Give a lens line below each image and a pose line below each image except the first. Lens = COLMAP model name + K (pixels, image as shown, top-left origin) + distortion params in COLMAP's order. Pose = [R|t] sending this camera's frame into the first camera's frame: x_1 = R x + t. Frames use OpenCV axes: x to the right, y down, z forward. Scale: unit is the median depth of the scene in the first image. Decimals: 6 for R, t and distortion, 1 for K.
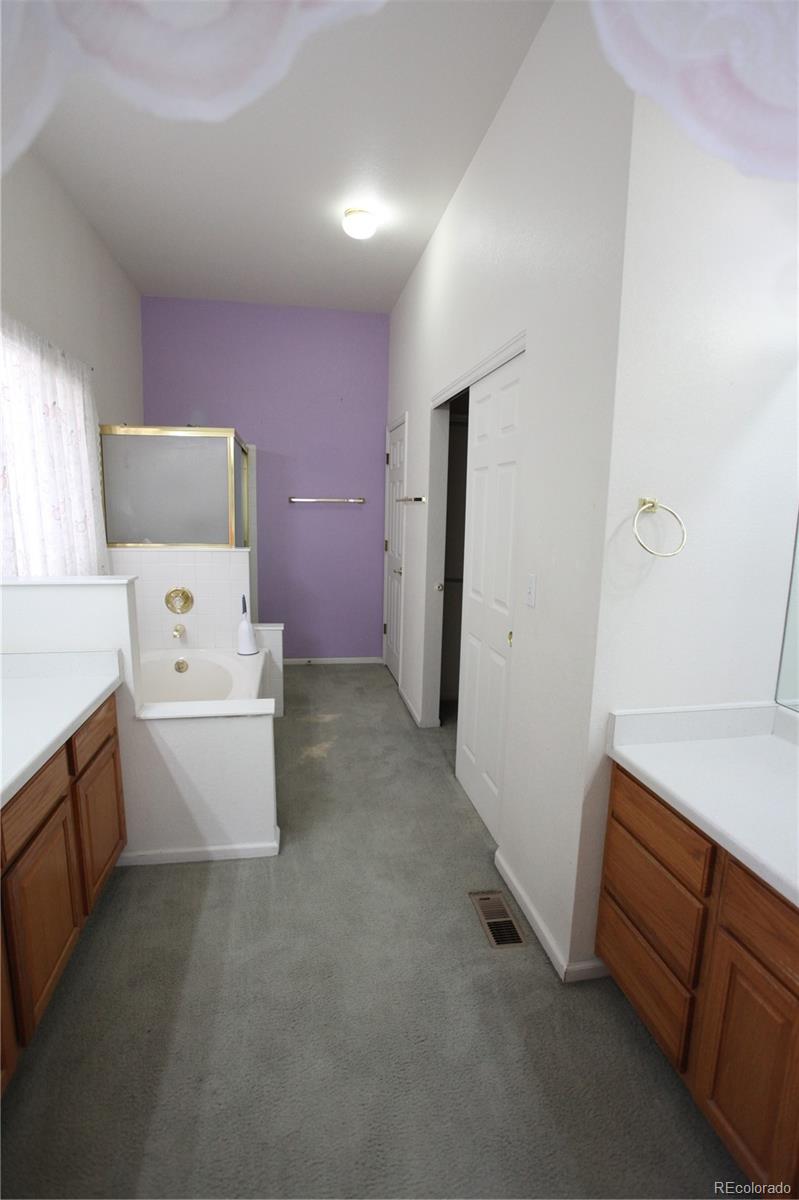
lens RADIAL K [[584.2, 0, 399.5], [0, 584.2, 600.0], [0, 0, 1]] dist [-0.067229, 0.027923]
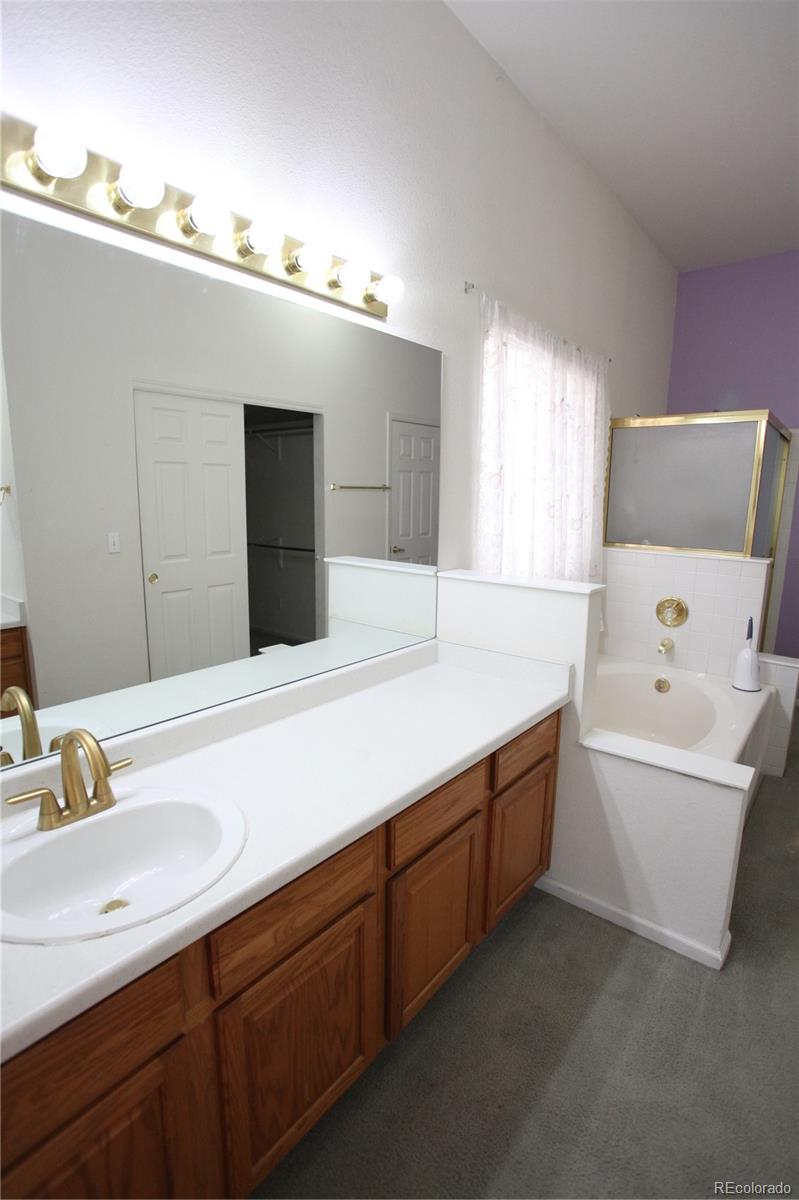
lens RADIAL K [[584.2, 0, 399.5], [0, 584.2, 600.0], [0, 0, 1]] dist [-0.067229, 0.027923]
pose [[0.651195, 0.130449, -0.747615, 0.005379], [-0.121444, 0.990333, 0.067018, -0.033862], [0.749130, 0.047152, 0.660742, 0.142388]]
